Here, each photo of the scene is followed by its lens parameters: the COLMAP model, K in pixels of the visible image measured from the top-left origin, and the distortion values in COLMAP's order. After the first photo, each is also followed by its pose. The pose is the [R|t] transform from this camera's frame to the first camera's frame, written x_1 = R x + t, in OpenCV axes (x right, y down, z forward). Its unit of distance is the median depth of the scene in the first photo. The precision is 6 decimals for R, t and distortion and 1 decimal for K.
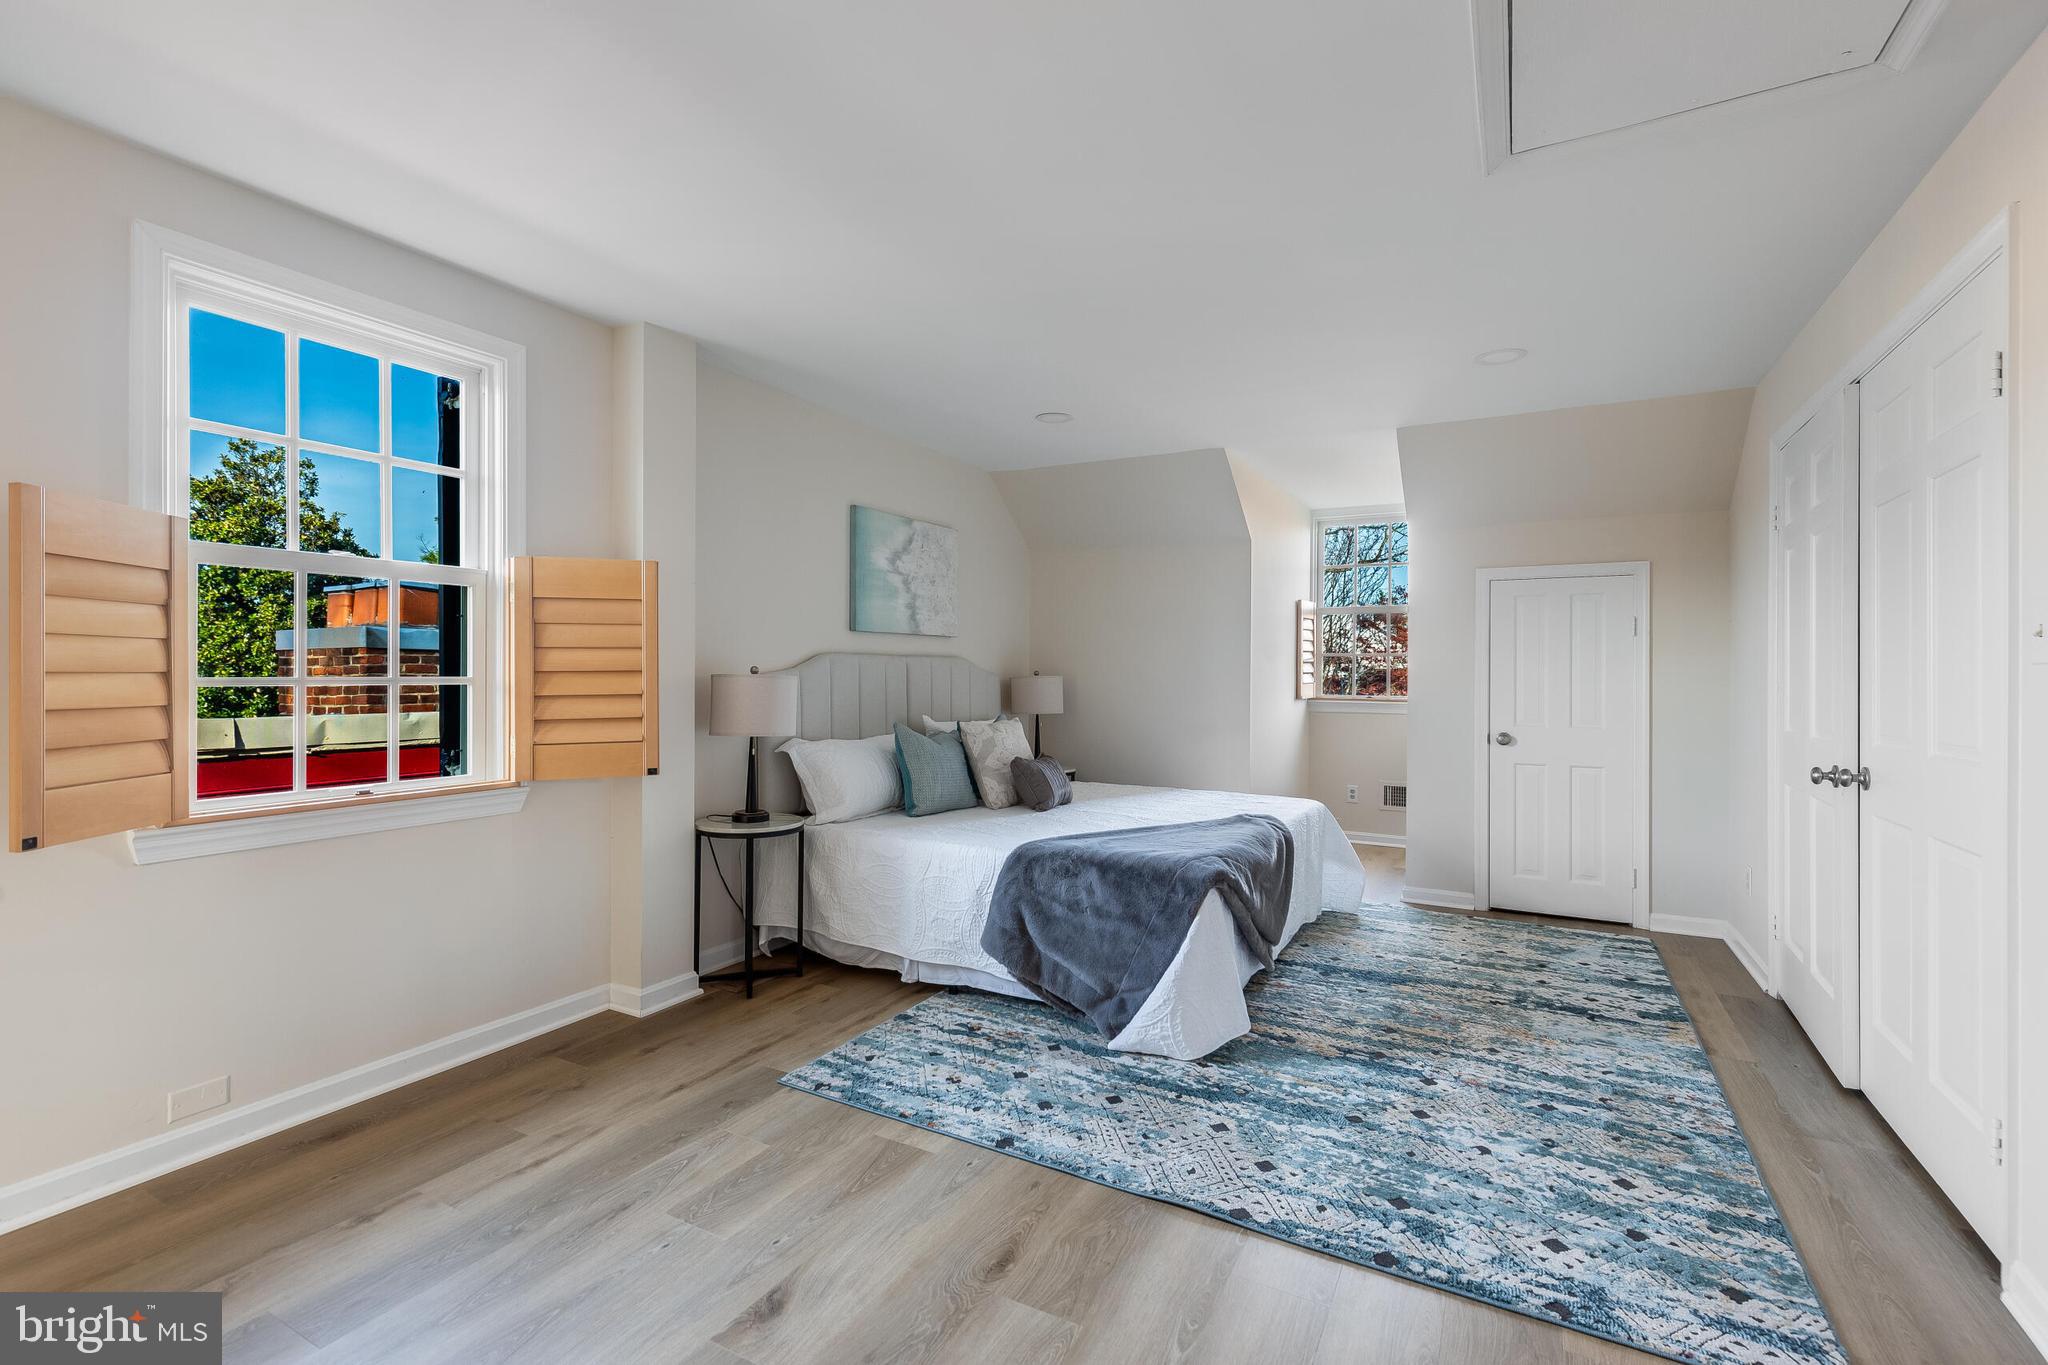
lens RADIAL K [[917.0, 0, 1020.8], [0, 917.0, 671.8], [0, 0, 1]] dist [0.011418, -0.002199]
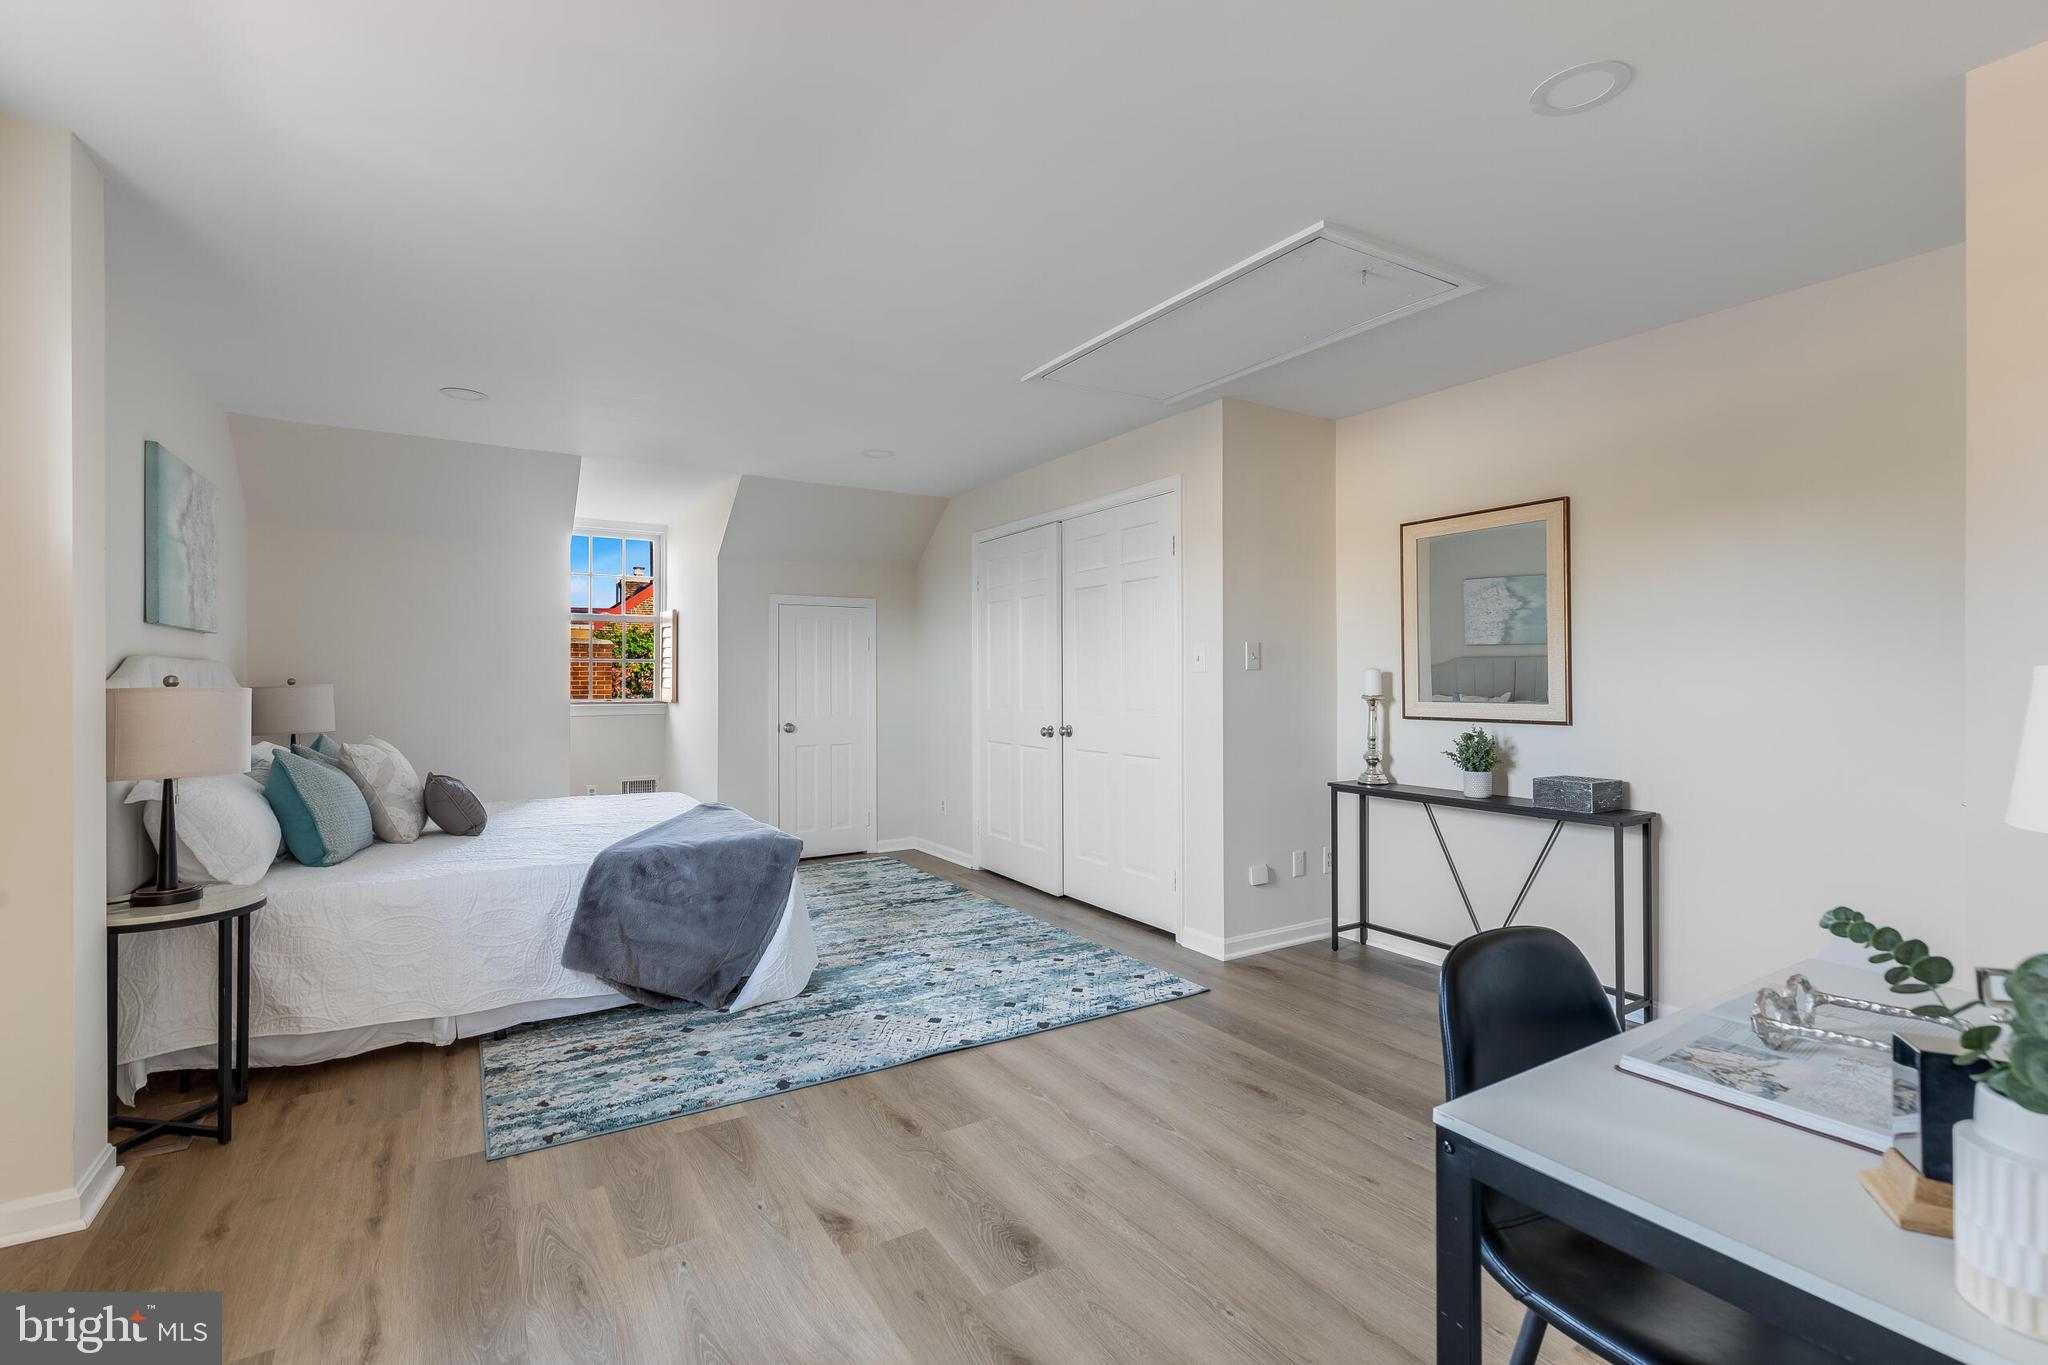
lens RADIAL K [[917.0, 0, 1016.4], [0, 917.0, 676.9], [0, 0, 1]] dist [0.011418, -0.002199]
pose [[0.498308, -0.007807, 0.866965, -0.757383], [0.005763, 0.999967, 0.005692, -0.007745], [-0.866981, 0.002160, 0.498337, 0.140774]]
